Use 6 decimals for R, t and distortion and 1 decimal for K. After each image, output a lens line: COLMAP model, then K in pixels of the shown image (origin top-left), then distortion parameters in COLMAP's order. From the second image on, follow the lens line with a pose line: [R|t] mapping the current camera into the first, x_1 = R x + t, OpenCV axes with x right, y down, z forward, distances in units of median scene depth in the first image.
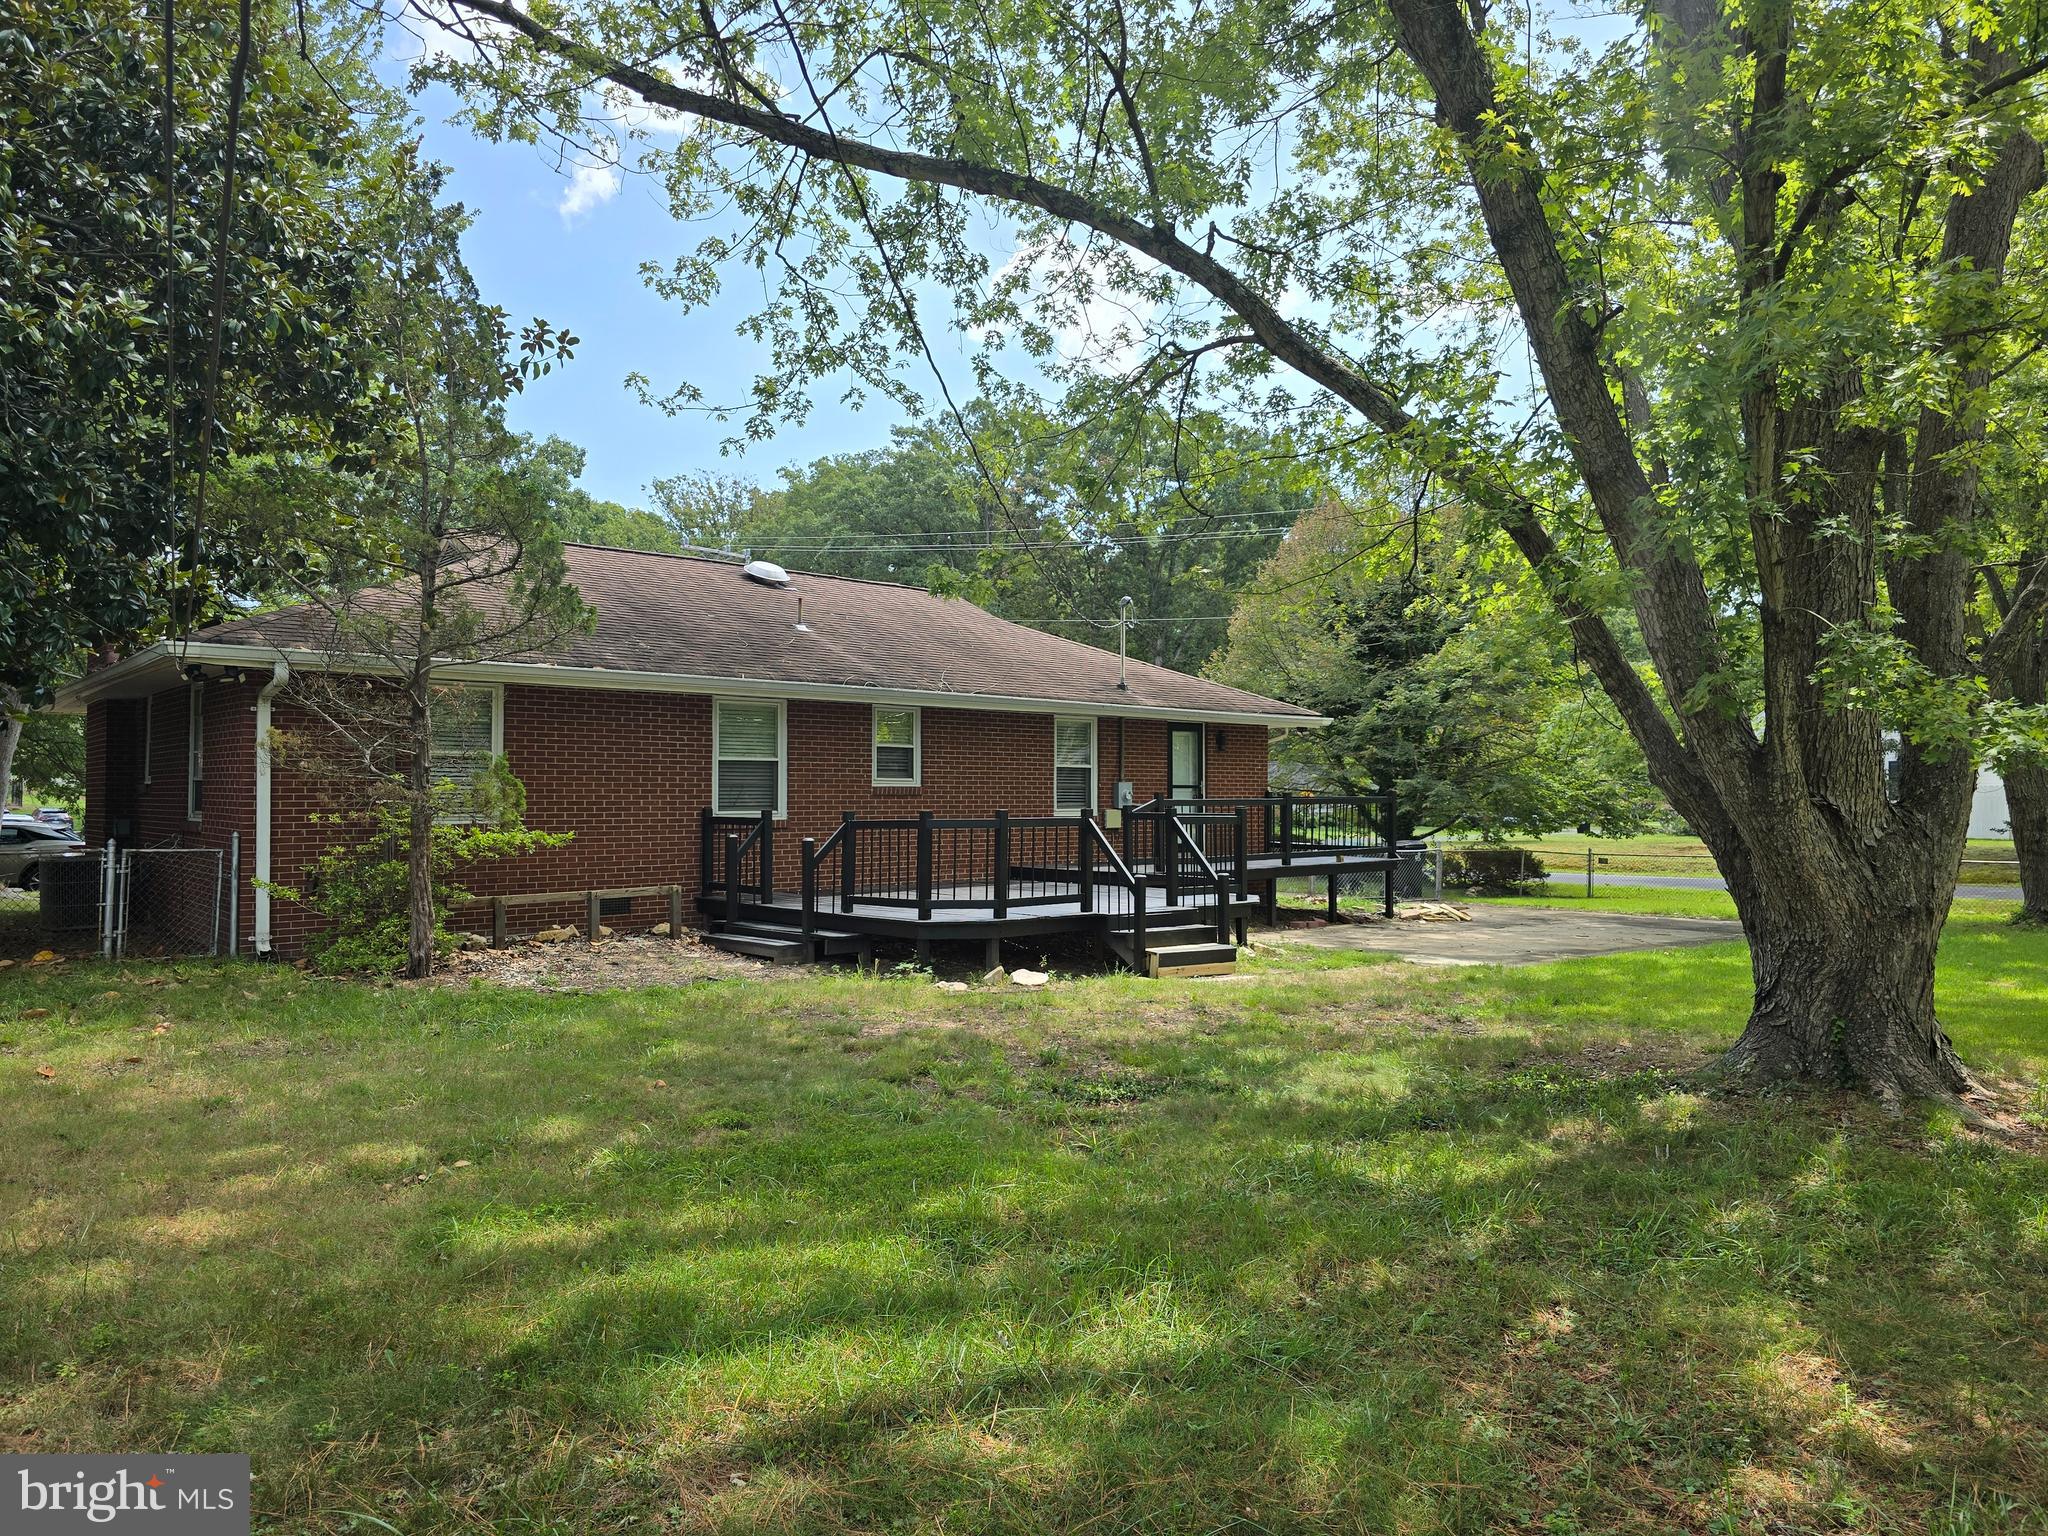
lens RADIAL K [[1383.1, 0, 1024.0], [0, 1383.1, 768.0], [0, 0, 1]] dist [0.004865, -0.001652]
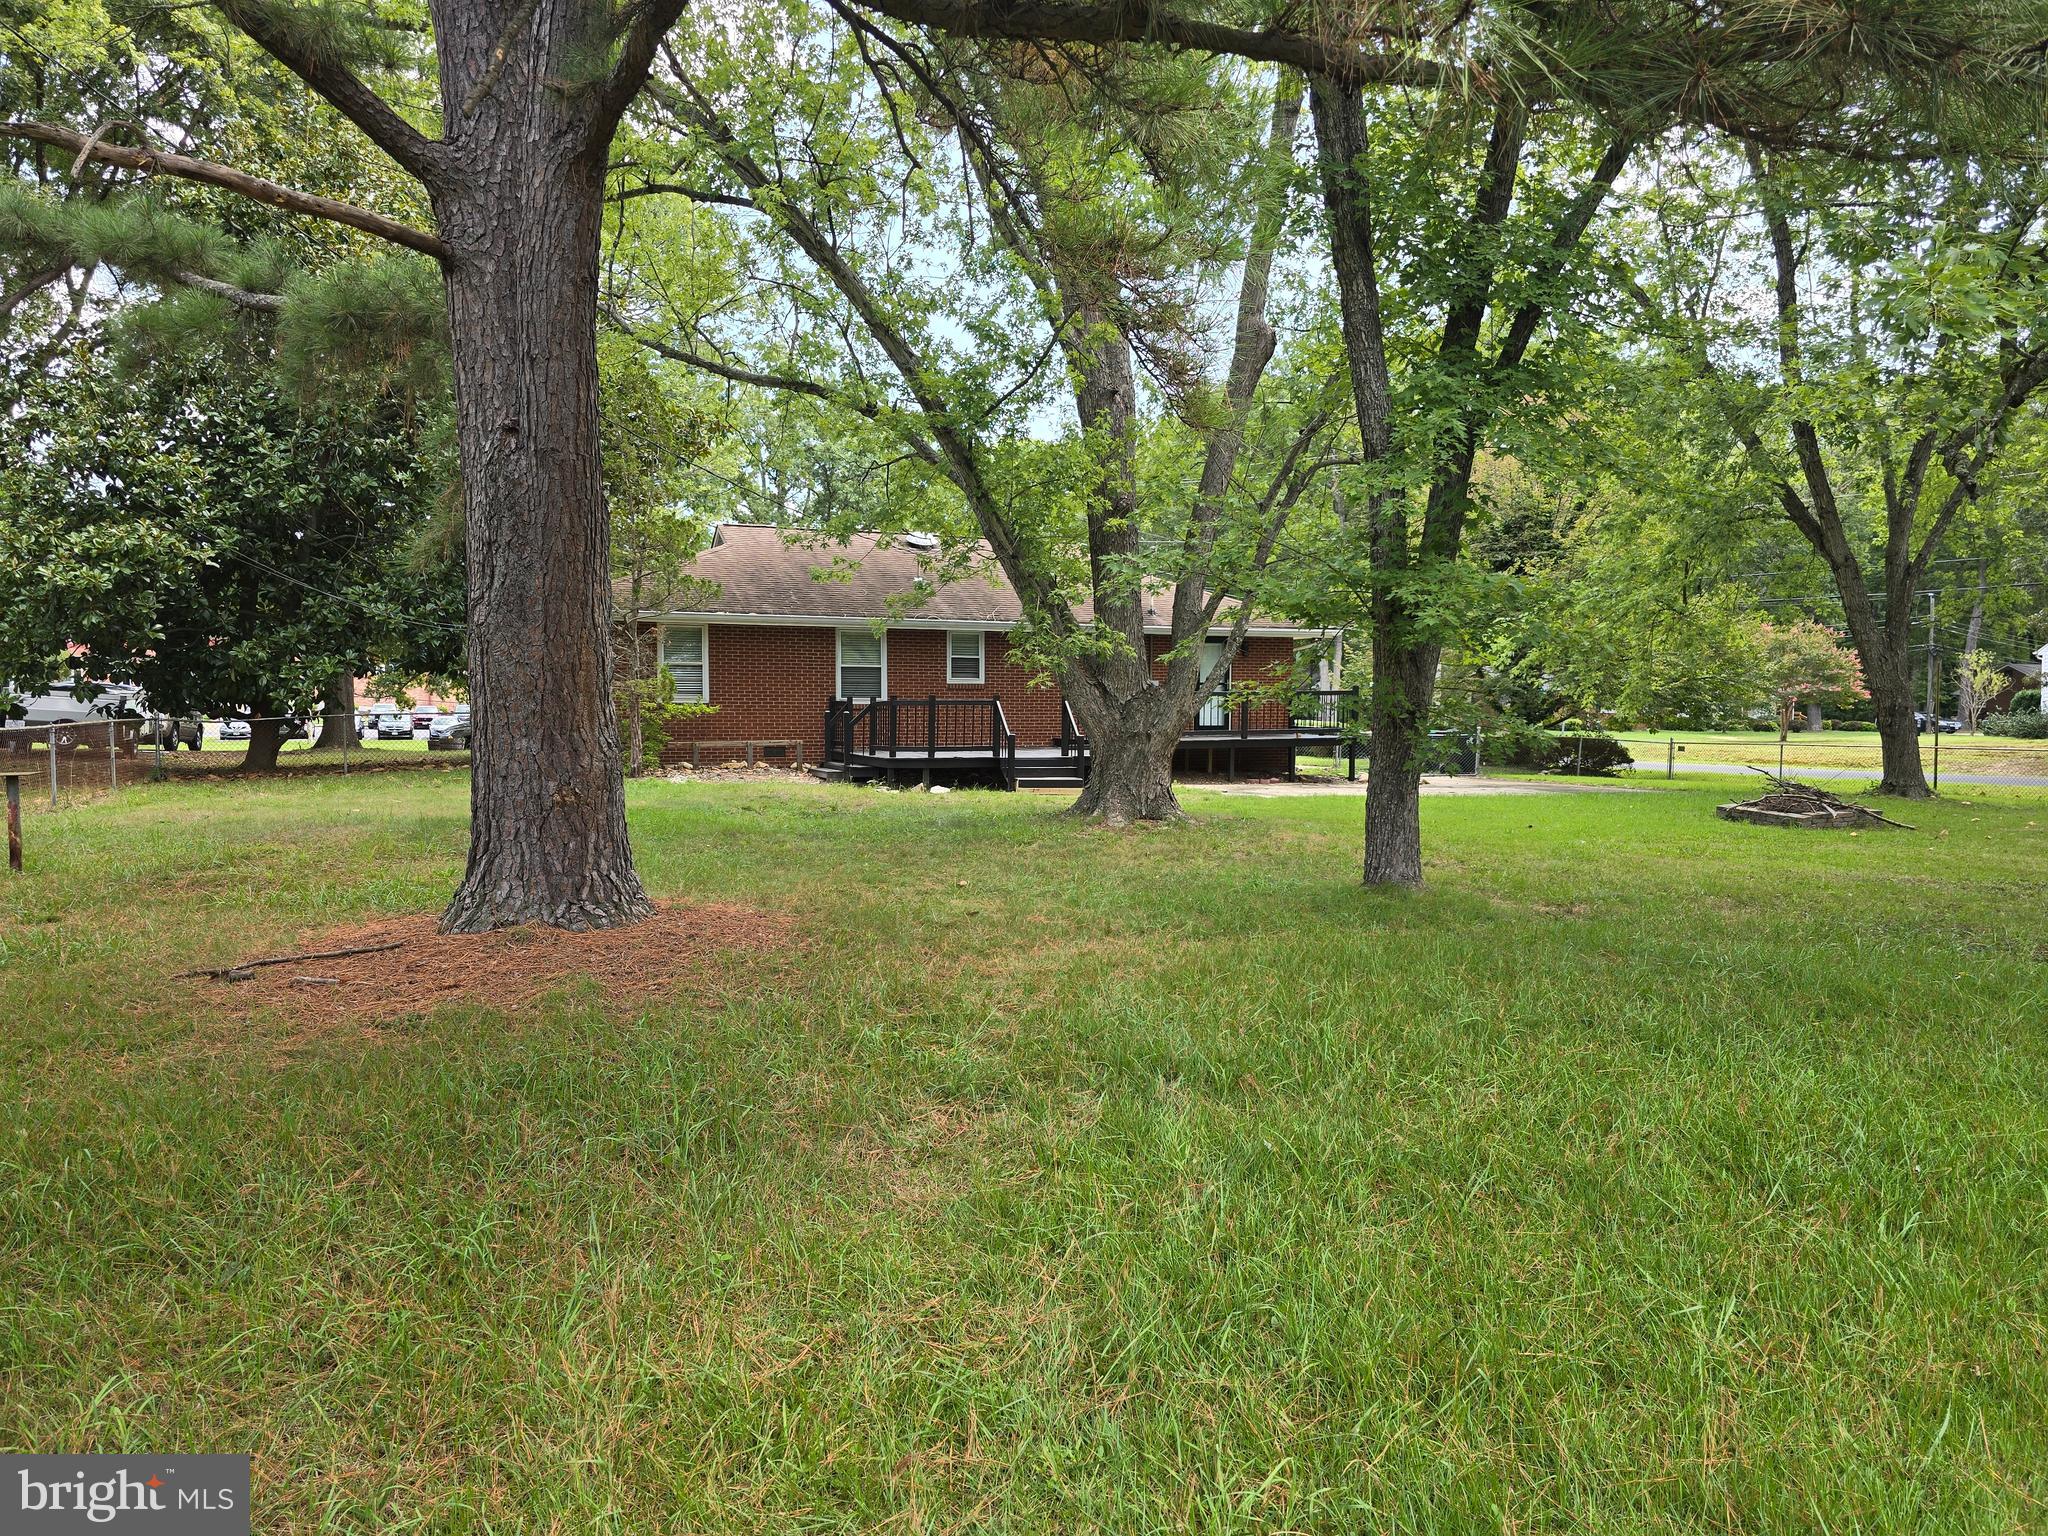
lens RADIAL K [[1383.1, 0, 1024.0], [0, 1383.1, 768.0], [0, 0, 1]] dist [0.004865, -0.001652]
pose [[0.935931, 0.020165, -0.351605, 0.591547], [0.004244, 0.997641, 0.068512, 0.002423], [0.352157, -0.065615, 0.933638, -0.495804]]
